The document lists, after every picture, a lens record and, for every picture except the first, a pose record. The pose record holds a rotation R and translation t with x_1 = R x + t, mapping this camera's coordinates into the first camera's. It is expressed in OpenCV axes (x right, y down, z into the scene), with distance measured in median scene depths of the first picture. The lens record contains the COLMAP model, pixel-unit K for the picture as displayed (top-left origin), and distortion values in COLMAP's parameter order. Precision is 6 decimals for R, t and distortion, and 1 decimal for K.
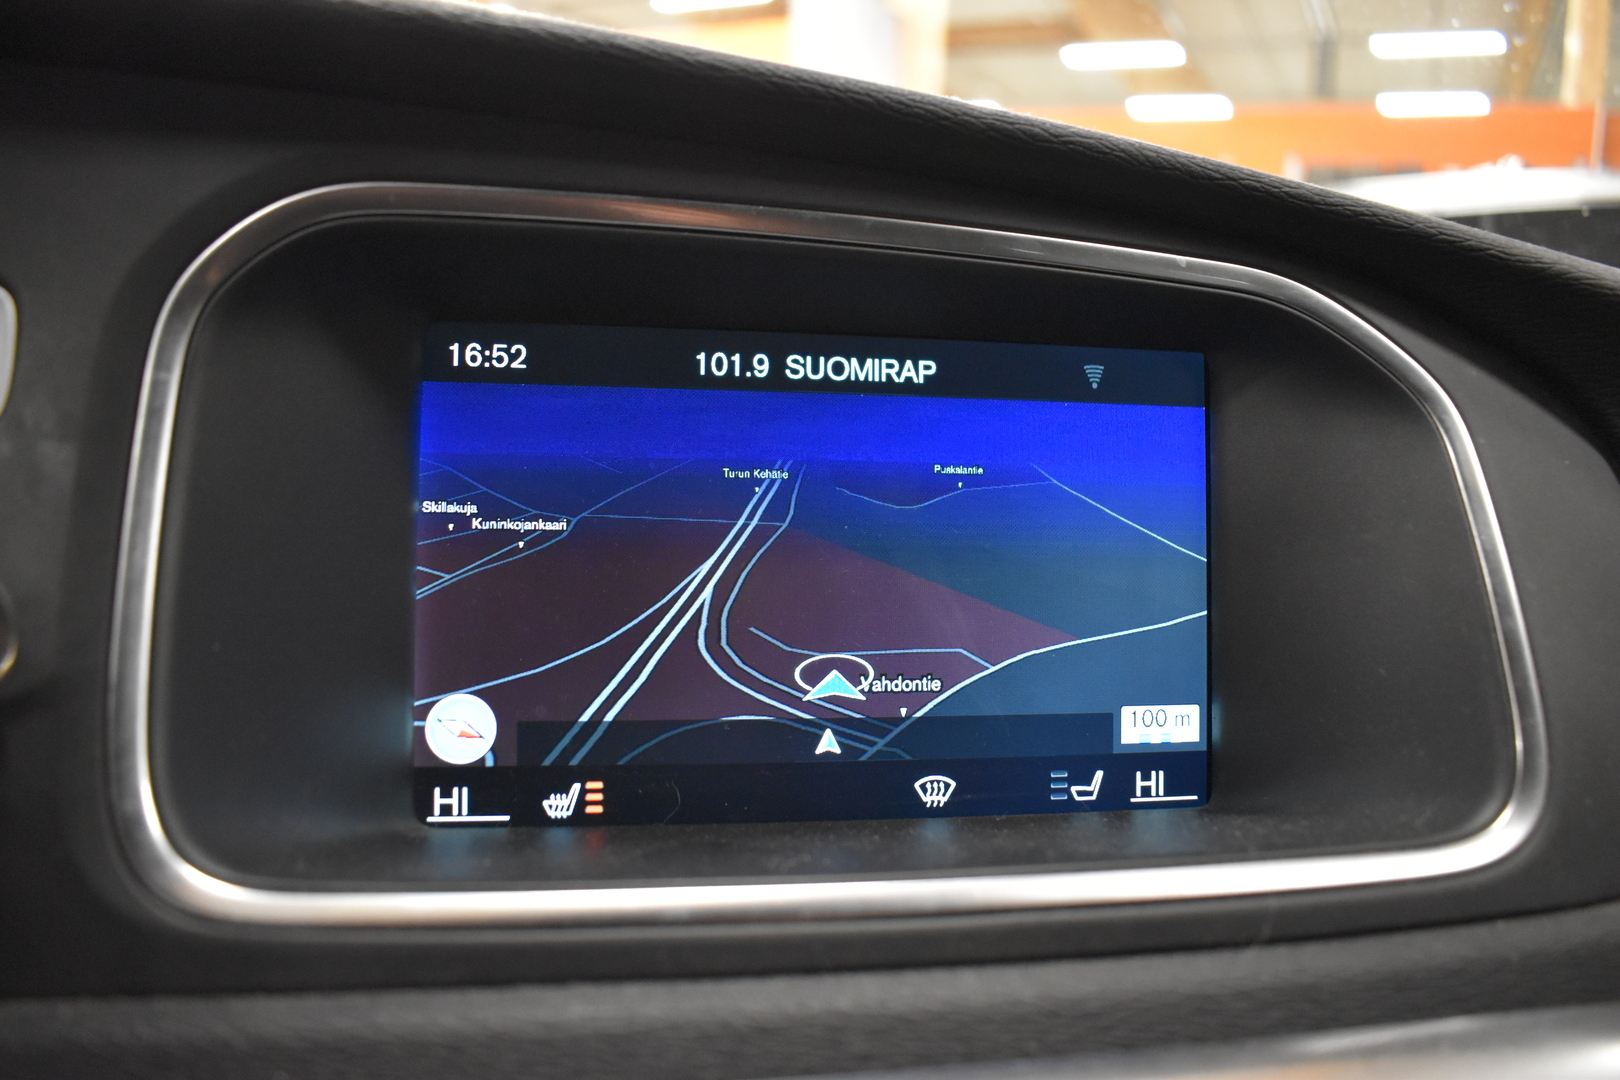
lens RADIAL K [[1246.8, 0, 810.0], [0, 1246.8, 540.0], [0, 0, 1]] dist [-0.104577, -0.000753]
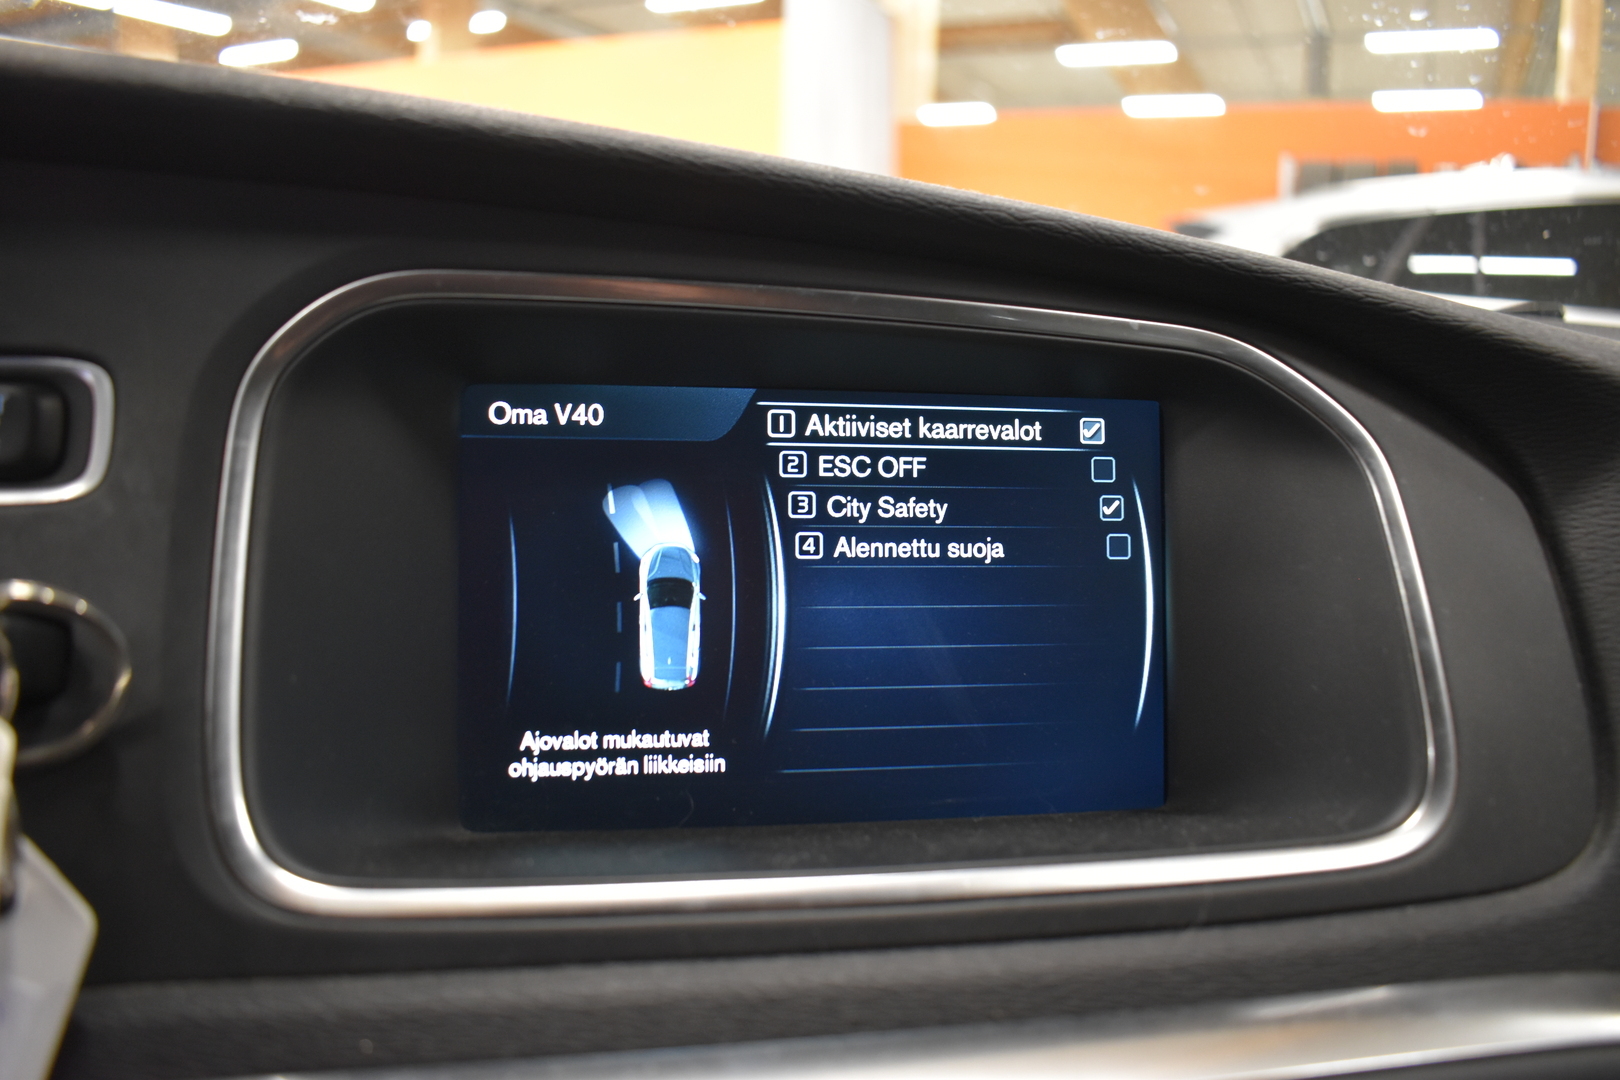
lens RADIAL K [[1246.8, 0, 810.0], [0, 1246.8, 540.0], [0, 0, 1]] dist [-0.104577, -0.000753]
pose [[0.999960, -0.008684, 0.002210, 0.001001], [0.008689, 0.999960, -0.002341, -0.035080], [-0.002189, 0.002360, 0.999995, -0.155879]]
